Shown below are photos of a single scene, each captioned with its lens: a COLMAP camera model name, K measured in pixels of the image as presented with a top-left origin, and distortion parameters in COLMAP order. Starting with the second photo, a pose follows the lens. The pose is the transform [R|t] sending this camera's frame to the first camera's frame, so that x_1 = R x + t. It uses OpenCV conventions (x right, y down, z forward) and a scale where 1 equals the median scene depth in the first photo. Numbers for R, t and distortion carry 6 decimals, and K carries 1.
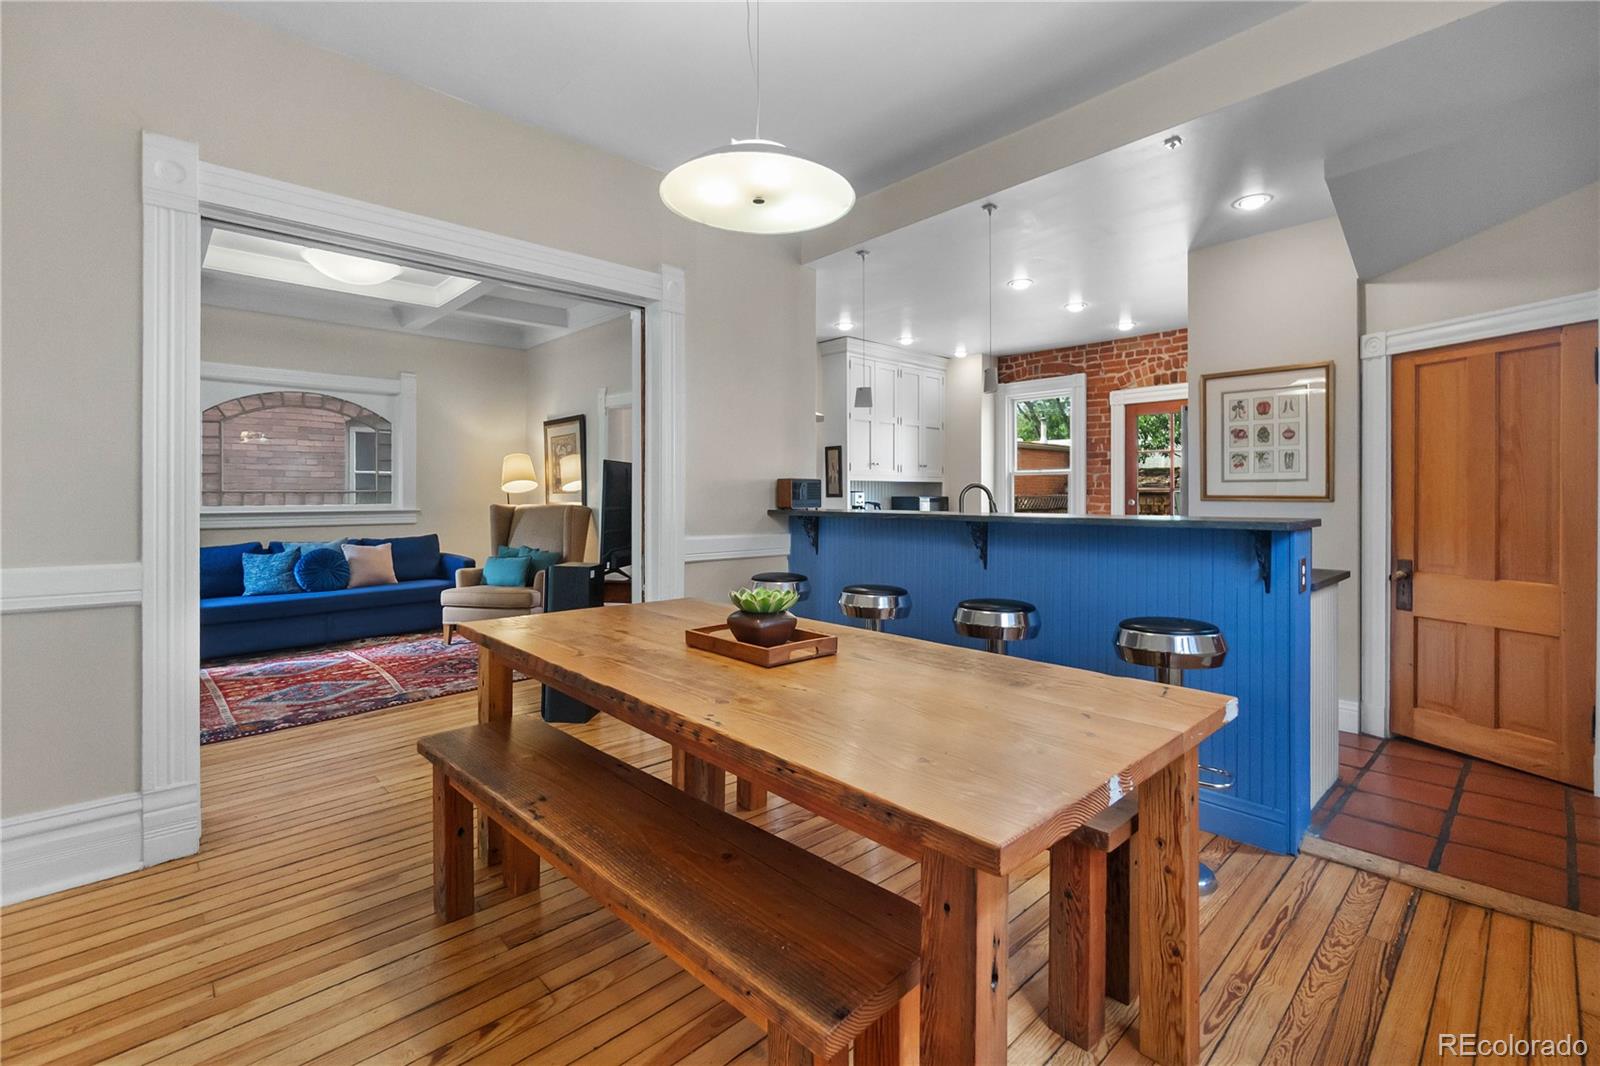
lens RADIAL K [[702.6, 0, 819.1], [0, 702.6, 495.4], [0, 0, 1]] dist [0.000998, -0.000323]
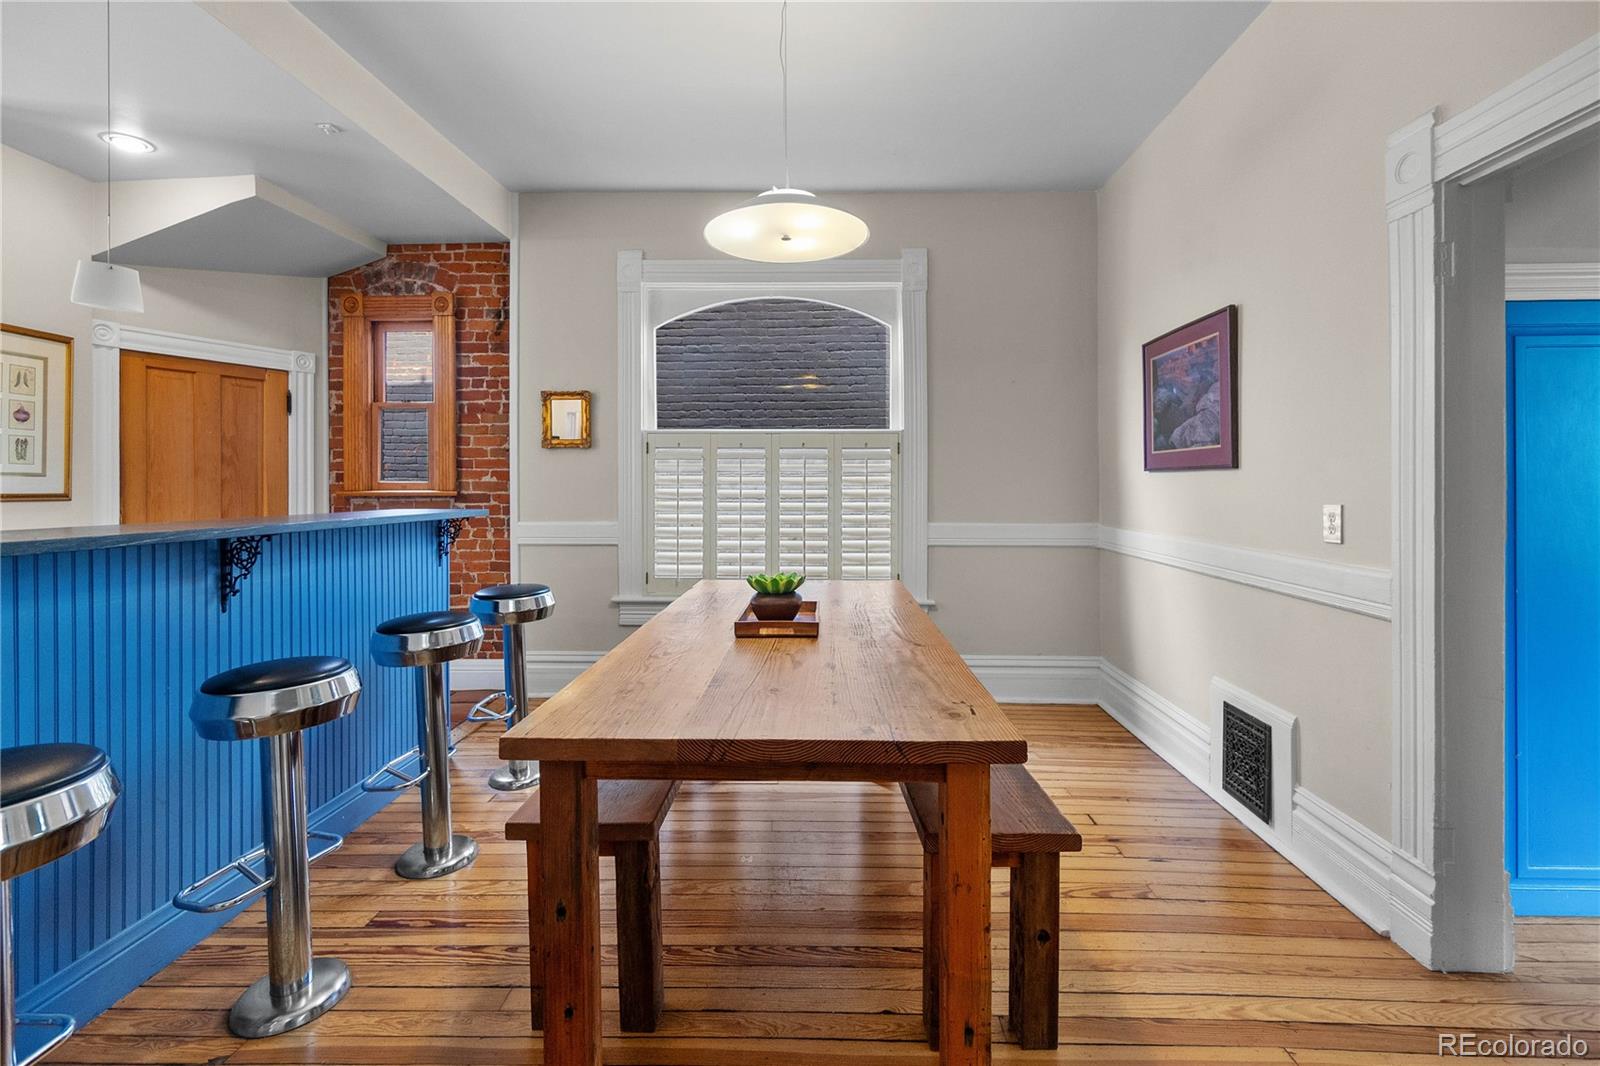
lens RADIAL K [[702.6, 0, 789.1], [0, 702.6, 491.5], [0, 0, 1]] dist [0.000998, -0.000323]
pose [[-0.686179, -0.003086, 0.727426, -0.288001], [0.005680, 0.999938, 0.009600, -0.003261], [-0.727411, 0.010720, -0.686119, 0.552342]]
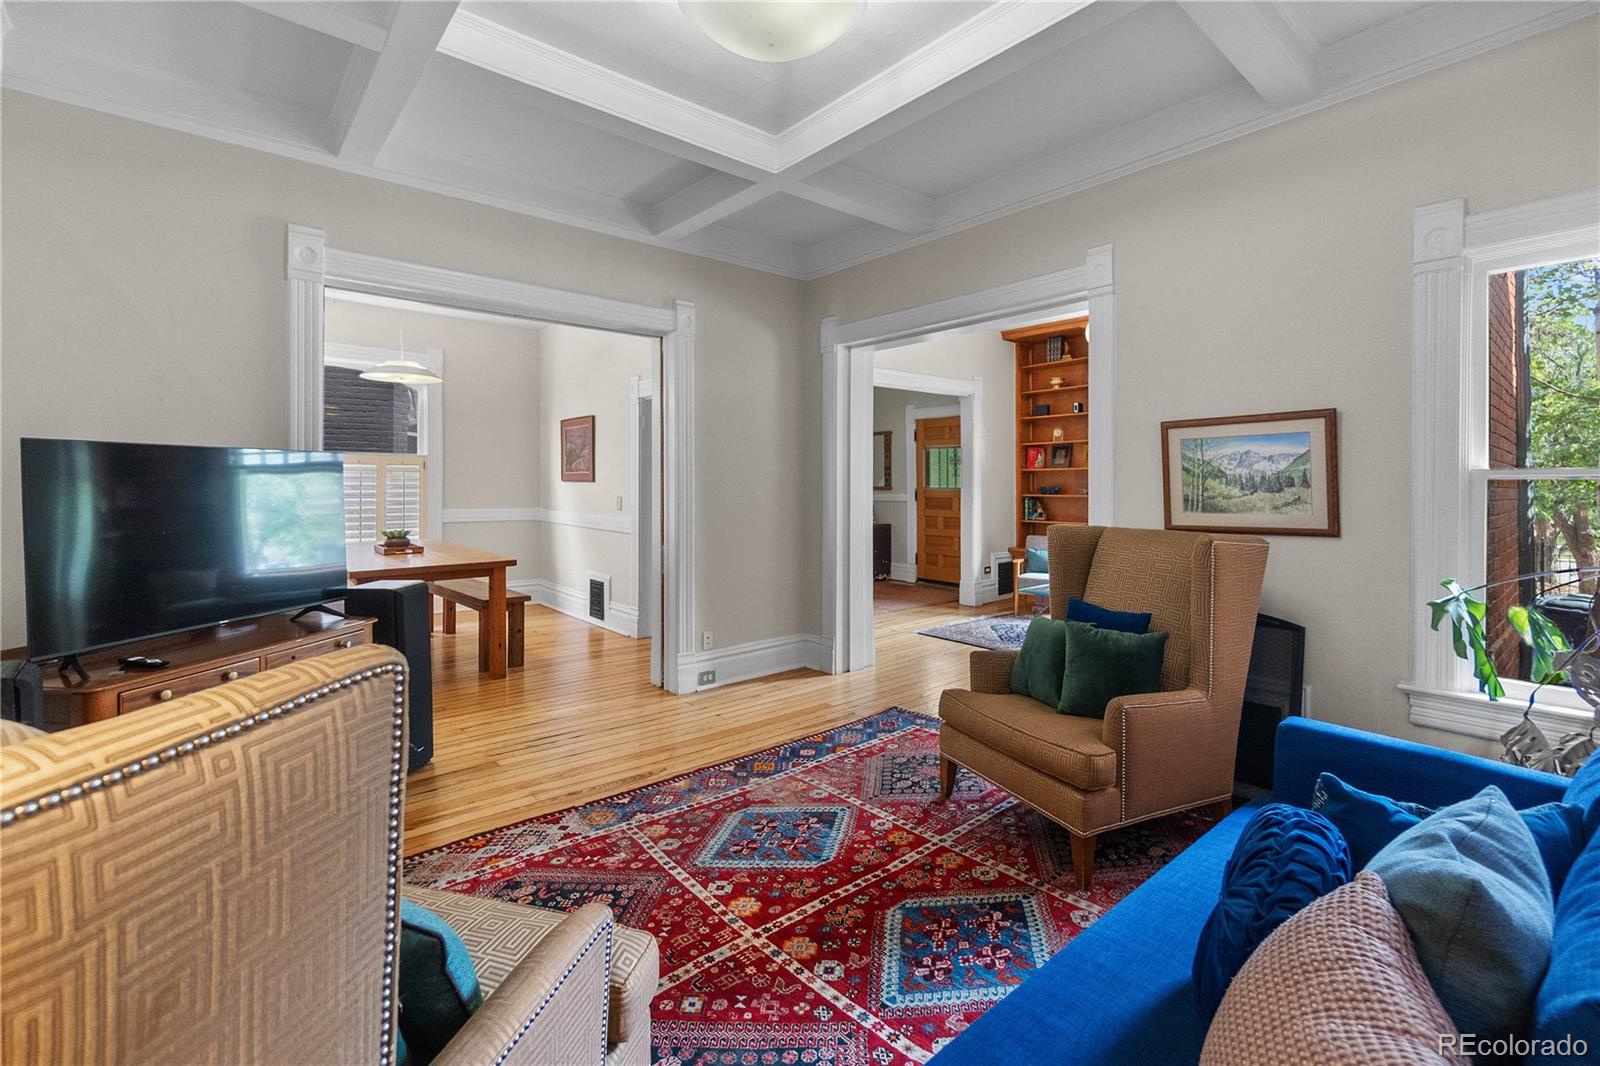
lens RADIAL K [[702.6, 0, 800.8], [0, 702.6, 481.6], [0, 0, 1]] dist [0.000998, -0.000323]
pose [[-0.998529, -0.002358, 0.054167, -0.517888], [-0.002279, 0.999996, 0.001508, -0.013813], [-0.054171, 0.001382, -0.998531, 1.067669]]
